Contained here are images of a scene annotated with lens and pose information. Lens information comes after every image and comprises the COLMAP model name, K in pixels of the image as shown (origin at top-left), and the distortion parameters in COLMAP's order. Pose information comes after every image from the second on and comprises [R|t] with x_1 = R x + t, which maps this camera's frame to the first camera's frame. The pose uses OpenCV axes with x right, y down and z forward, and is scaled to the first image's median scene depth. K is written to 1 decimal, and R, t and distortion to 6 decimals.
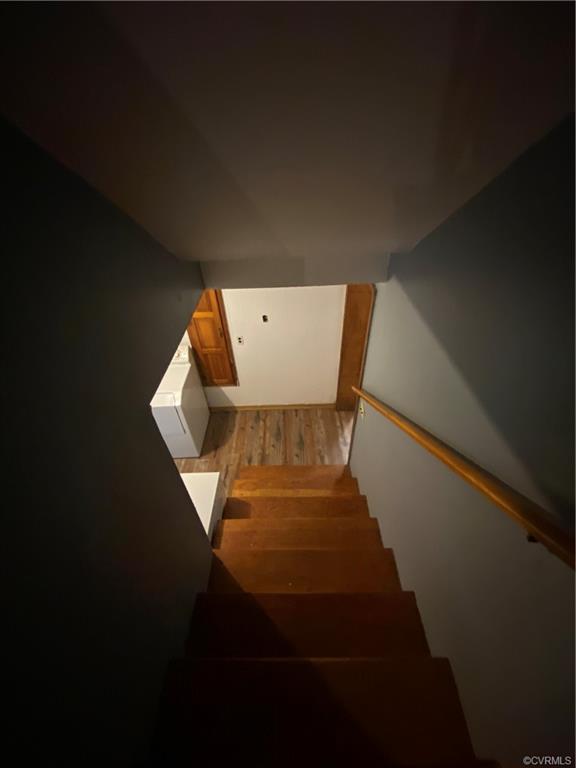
lens RADIAL K [[311.7, 0, 288.6], [0, 311.7, 384.4], [0, 0, 1]] dist [-0.011052, -0.007230]
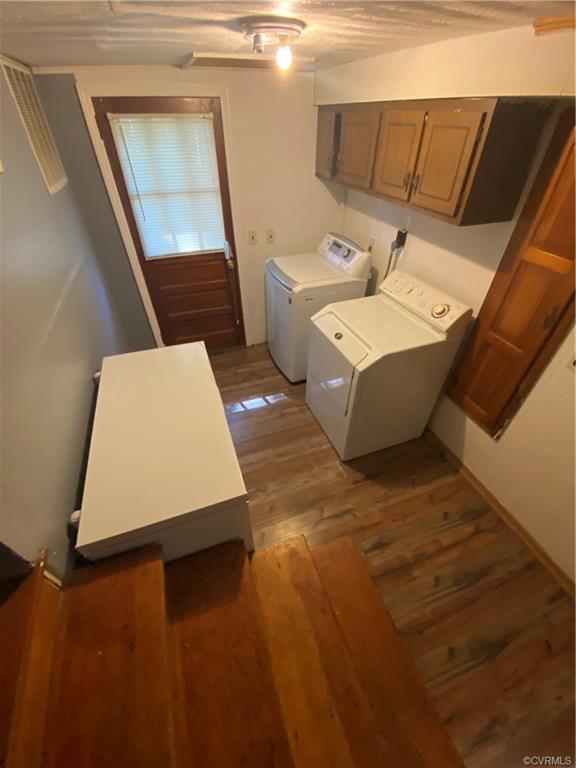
lens RADIAL K [[311.7, 0, 284.9], [0, 311.7, 380.2], [0, 0, 1]] dist [-0.011052, -0.007230]
pose [[0.322716, 0.630485, -0.705934, 0.012737], [-0.621181, 0.703822, 0.344628, -0.023596], [0.714135, 0.327295, 0.618780, 0.458048]]
